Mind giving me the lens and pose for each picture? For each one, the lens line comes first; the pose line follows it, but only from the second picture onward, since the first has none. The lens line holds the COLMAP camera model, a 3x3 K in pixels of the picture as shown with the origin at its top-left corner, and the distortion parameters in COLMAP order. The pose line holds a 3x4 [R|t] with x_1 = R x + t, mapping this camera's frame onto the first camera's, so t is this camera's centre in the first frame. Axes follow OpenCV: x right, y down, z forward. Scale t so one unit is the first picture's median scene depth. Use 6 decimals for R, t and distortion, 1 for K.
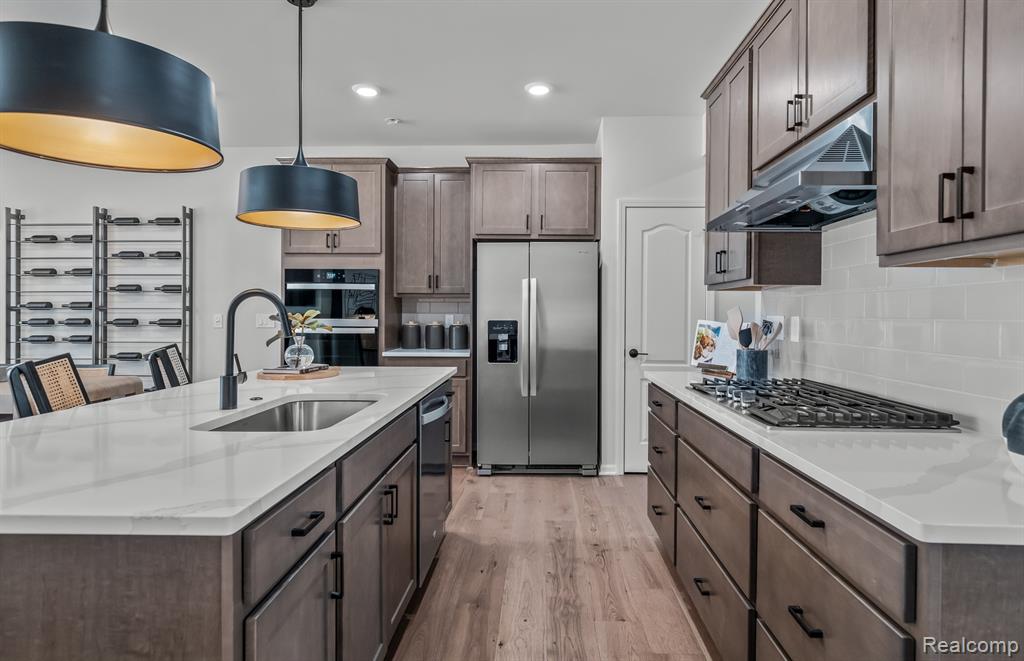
lens RADIAL K [[580.9, 0, 515.0], [0, 580.9, 313.4], [0, 0, 1]] dist [0.000230, 0.000224]
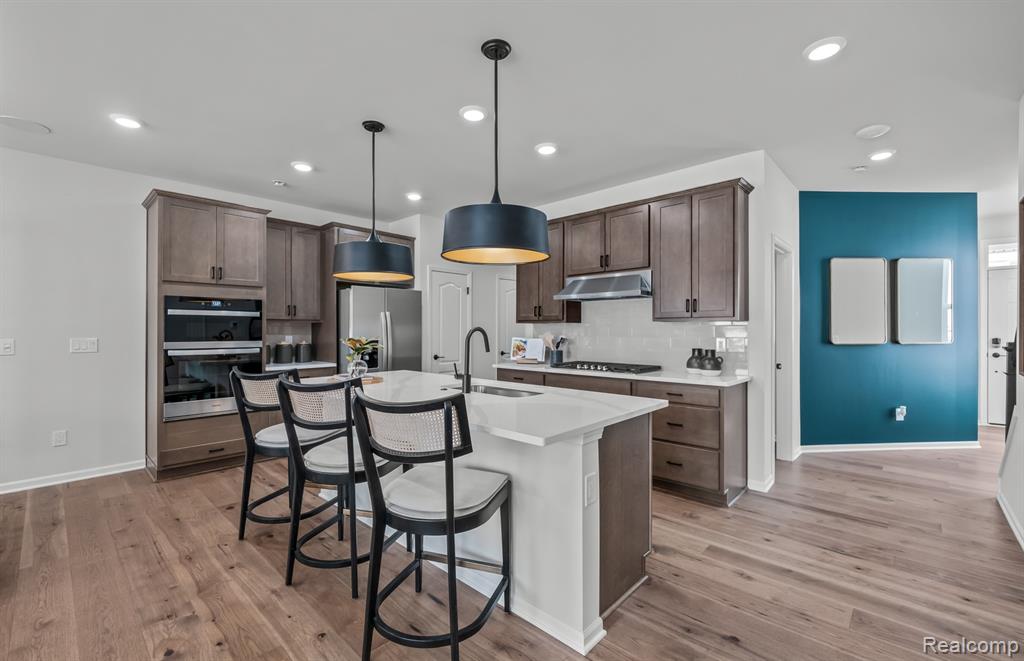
lens RADIAL K [[437.0, 0, 512.0], [0, 437.0, 330.5], [0, 0, 1]] dist [0.000690, 0.000006]
pose [[0.655694, -0.006891, 0.754995, -0.613573], [0.003445, 0.999975, 0.006135, -0.016351], [-0.755019, -0.001422, 0.655702, 0.001523]]
